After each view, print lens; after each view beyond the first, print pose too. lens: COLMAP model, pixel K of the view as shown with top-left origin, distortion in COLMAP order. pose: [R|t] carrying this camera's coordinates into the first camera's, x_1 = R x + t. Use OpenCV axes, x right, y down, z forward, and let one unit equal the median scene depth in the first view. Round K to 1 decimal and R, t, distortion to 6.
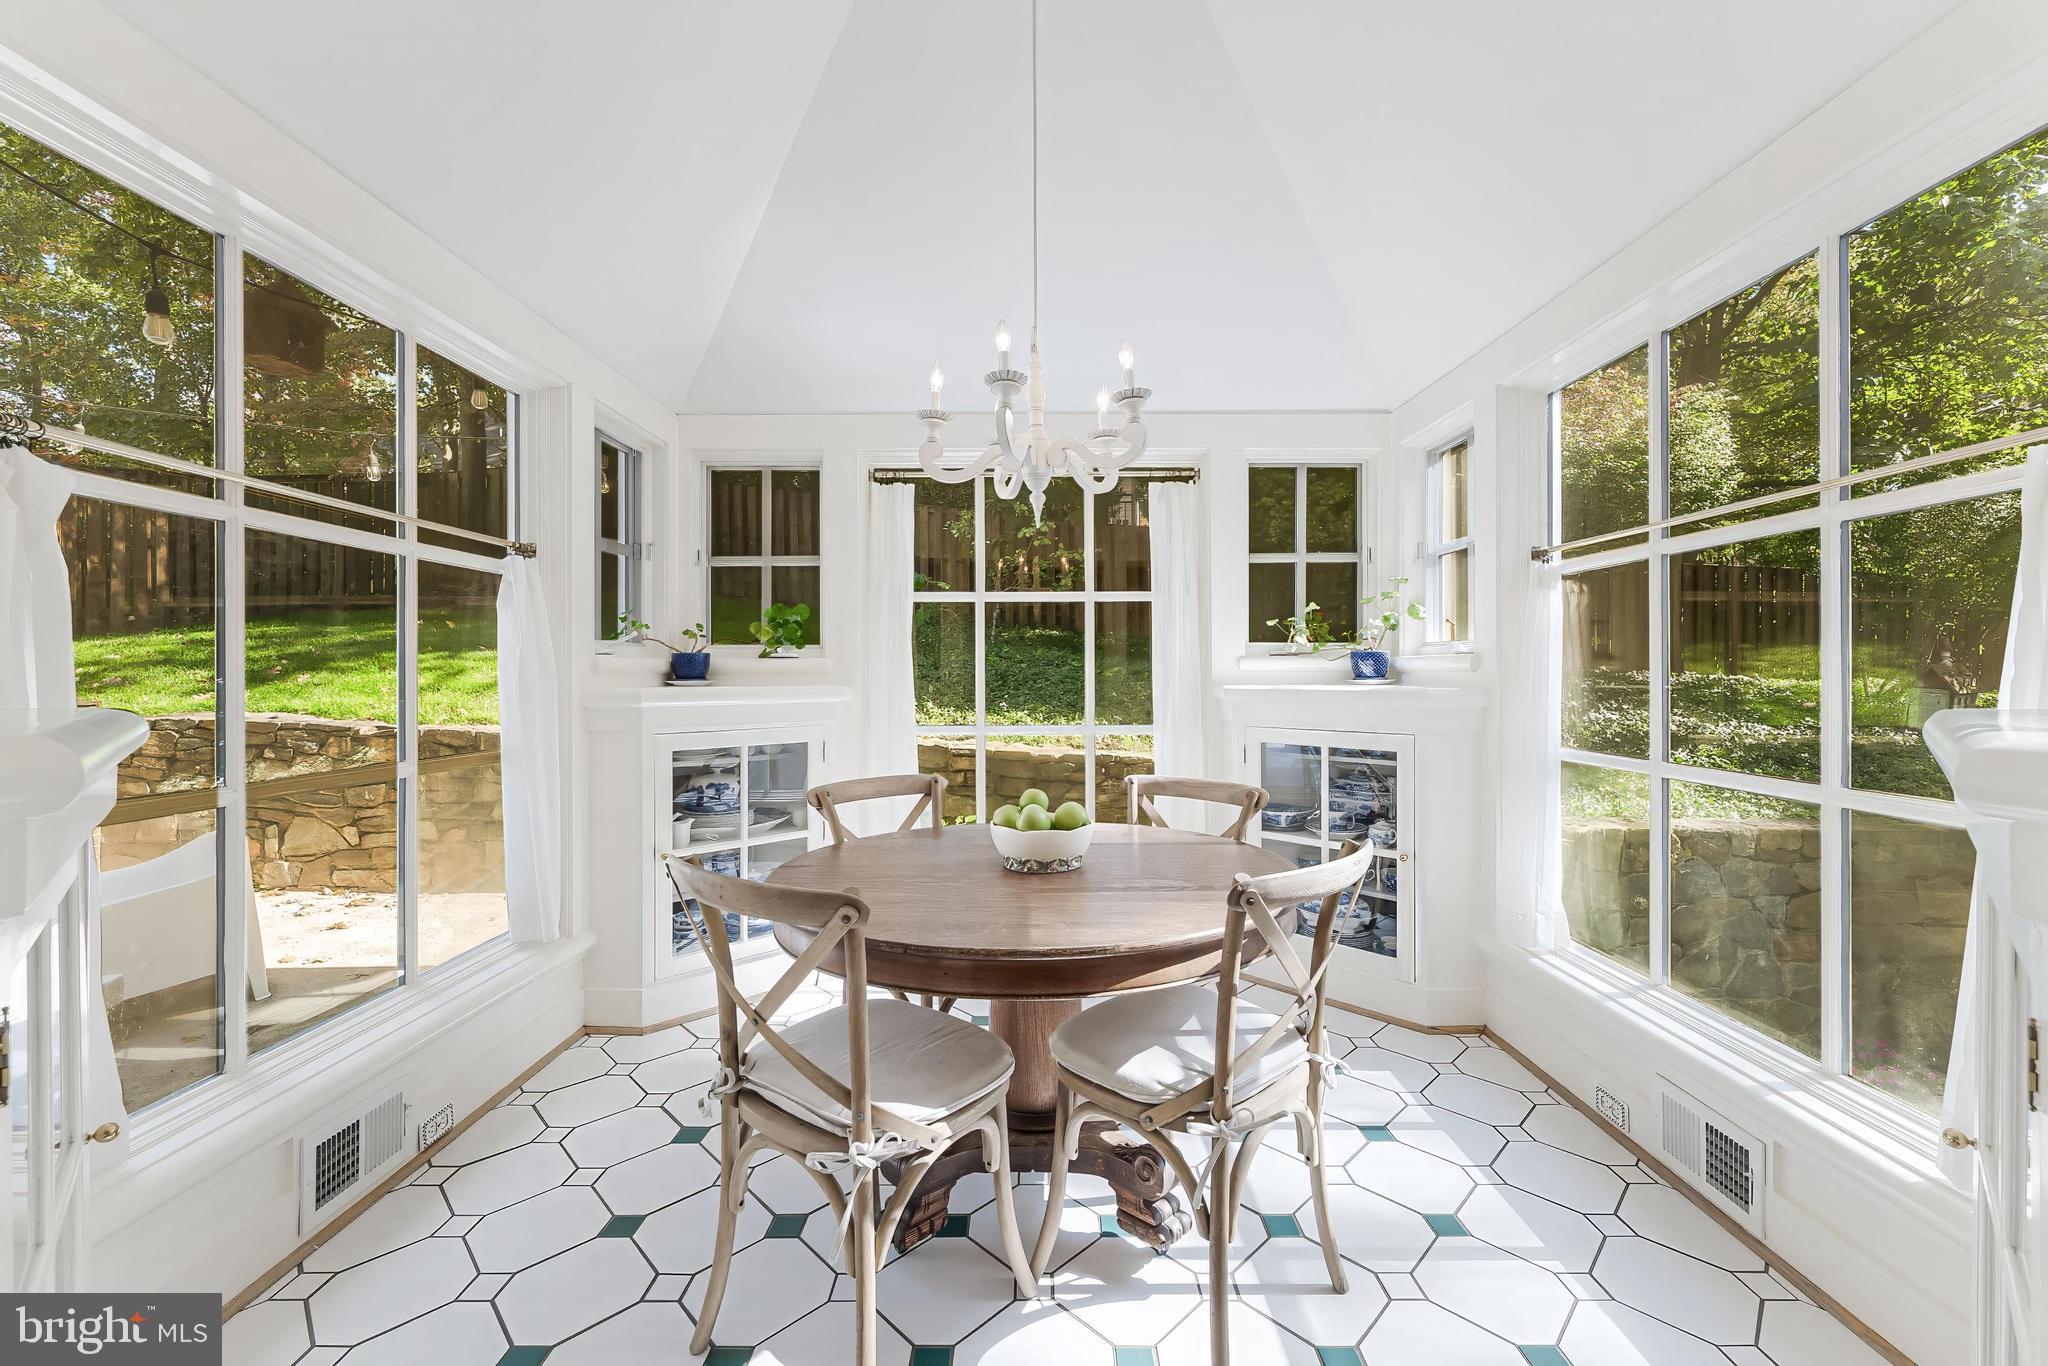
lens RADIAL K [[817.5, 0, 1035.5], [0, 817.5, 677.6], [0, 0, 1]] dist [0.008396, 0.000337]
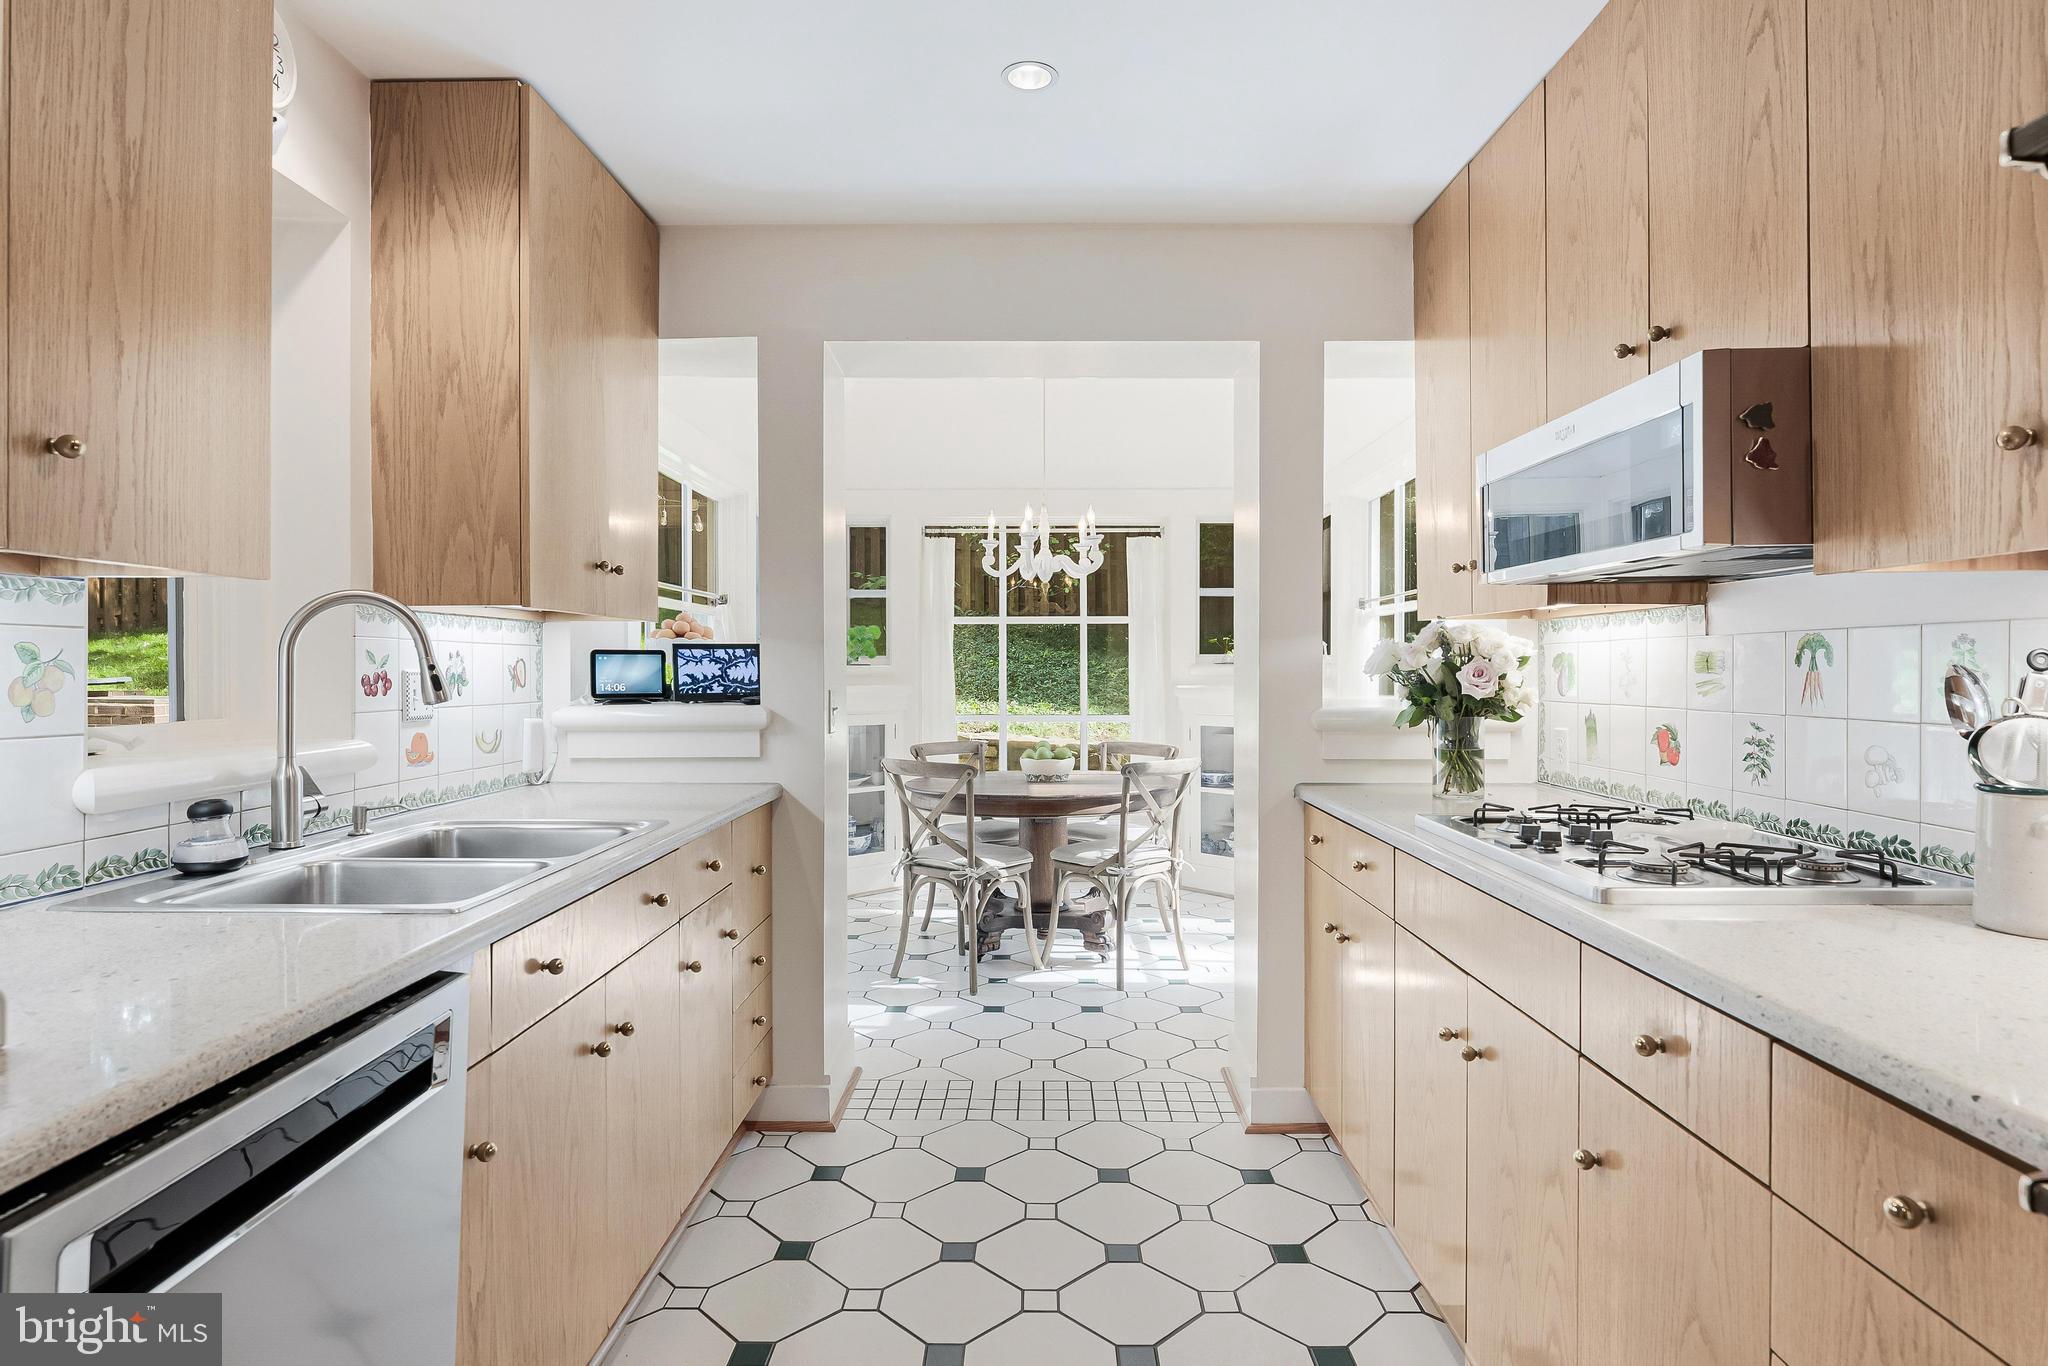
lens RADIAL K [[1096.2, 0, 1032.3], [0, 1096.2, 676.8], [0, 0, 1]] dist [-0.009952, 0.005378]
pose [[0.999963, 0.003263, -0.008010, -0.003405], [-0.003213, 0.999975, 0.006310, -0.015510], [0.008030, -0.006284, 0.999948, -0.837028]]
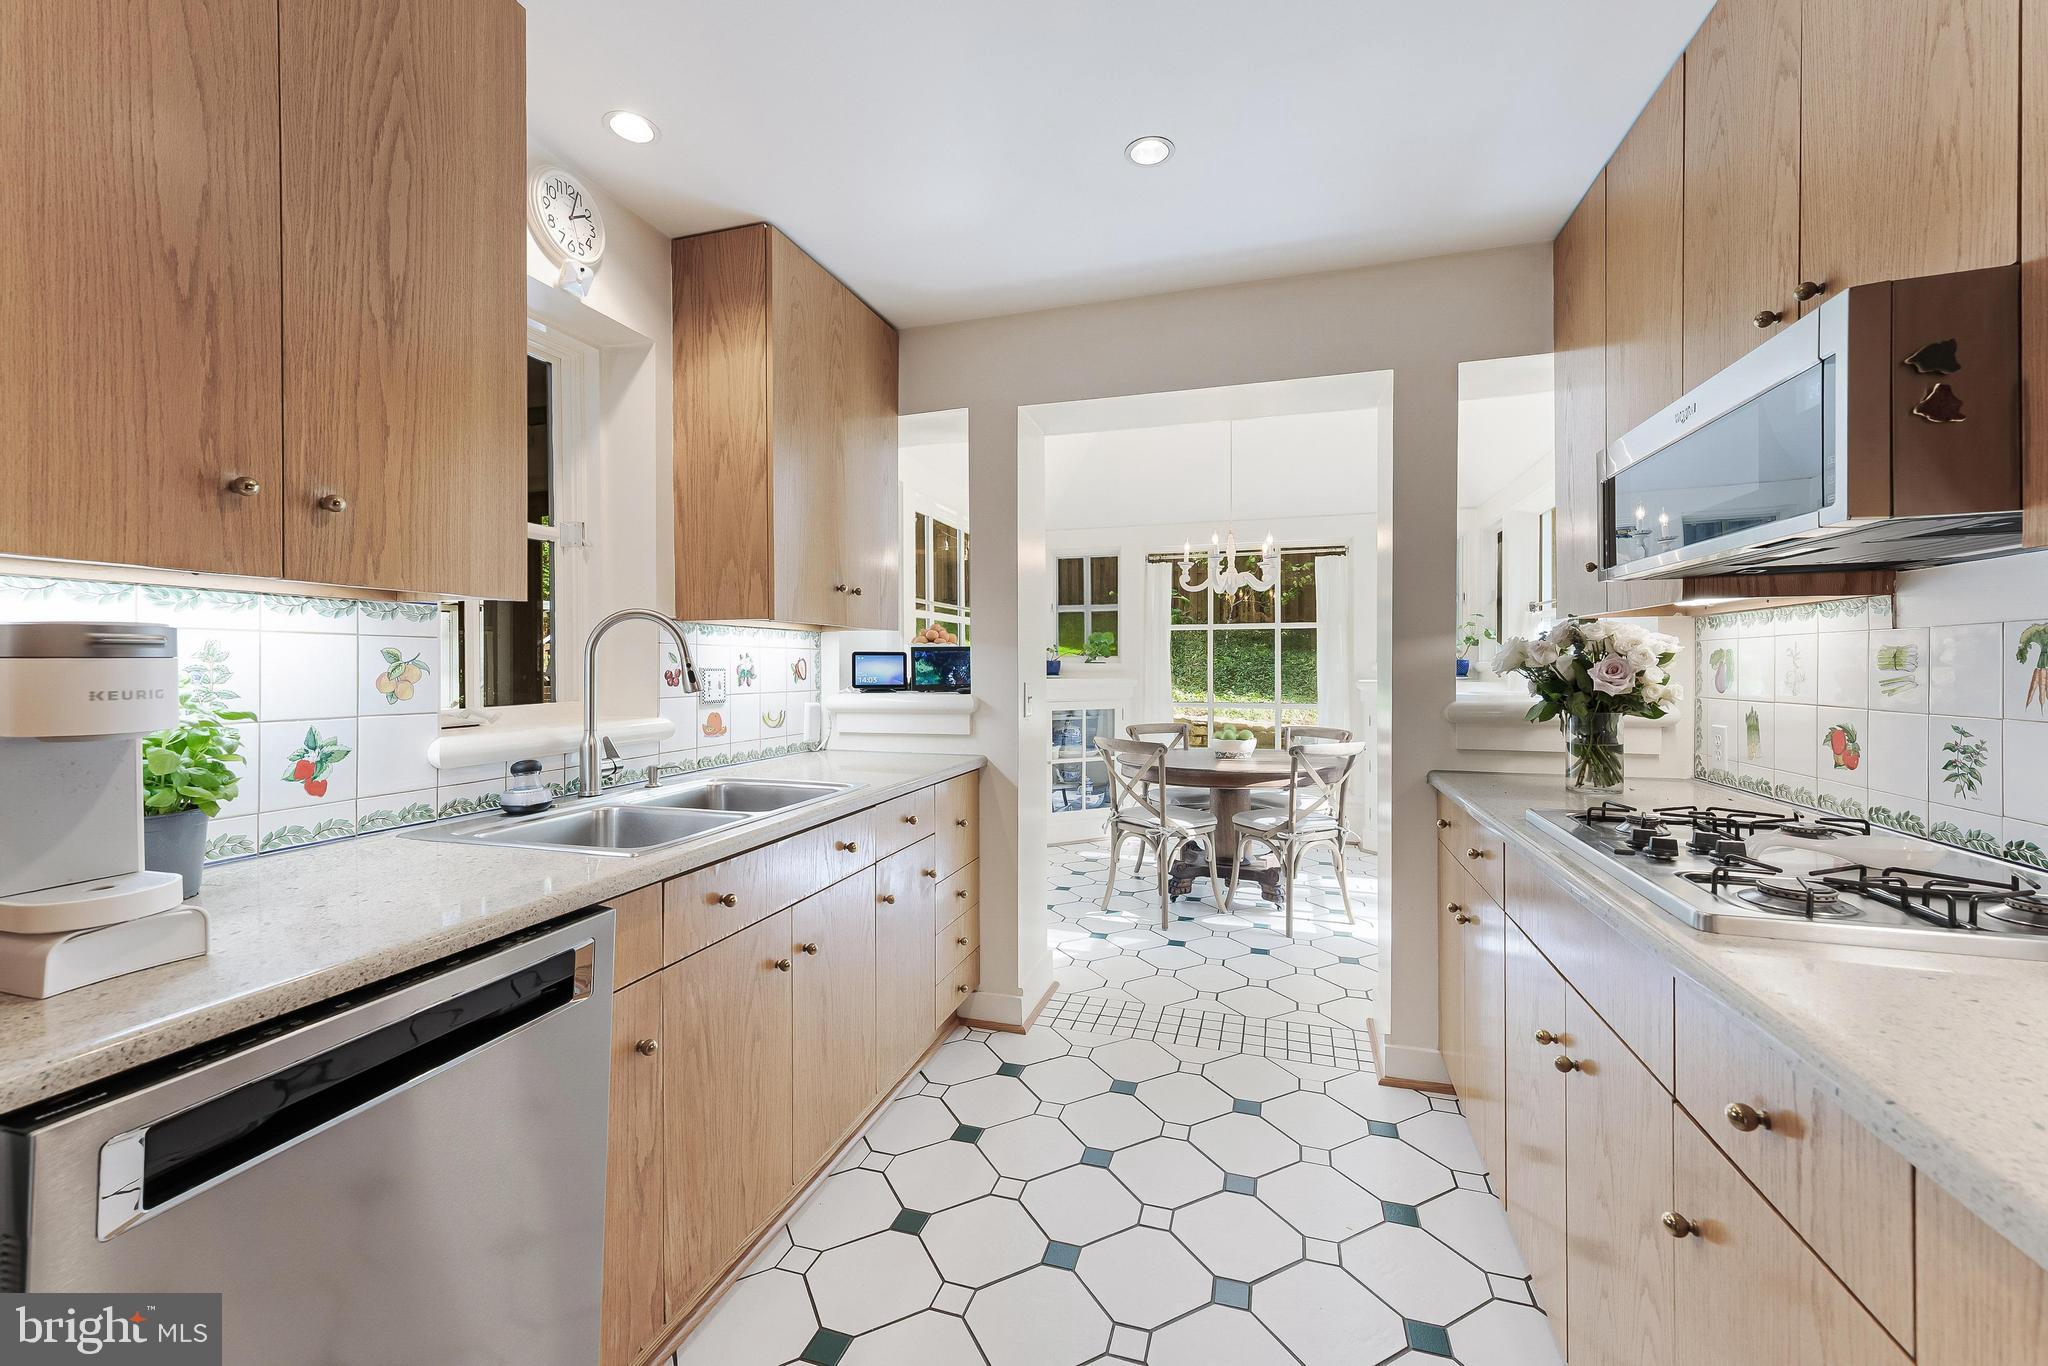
lens RADIAL K [[817.5, 0, 1030.3], [0, 817.5, 672.2], [0, 0, 1]] dist [0.008396, 0.000337]
pose [[0.956035, 0.004666, -0.293216, 0.074753], [-0.002503, 0.999967, 0.007751, -0.016046], [0.293243, -0.006676, 0.956015, -0.749879]]
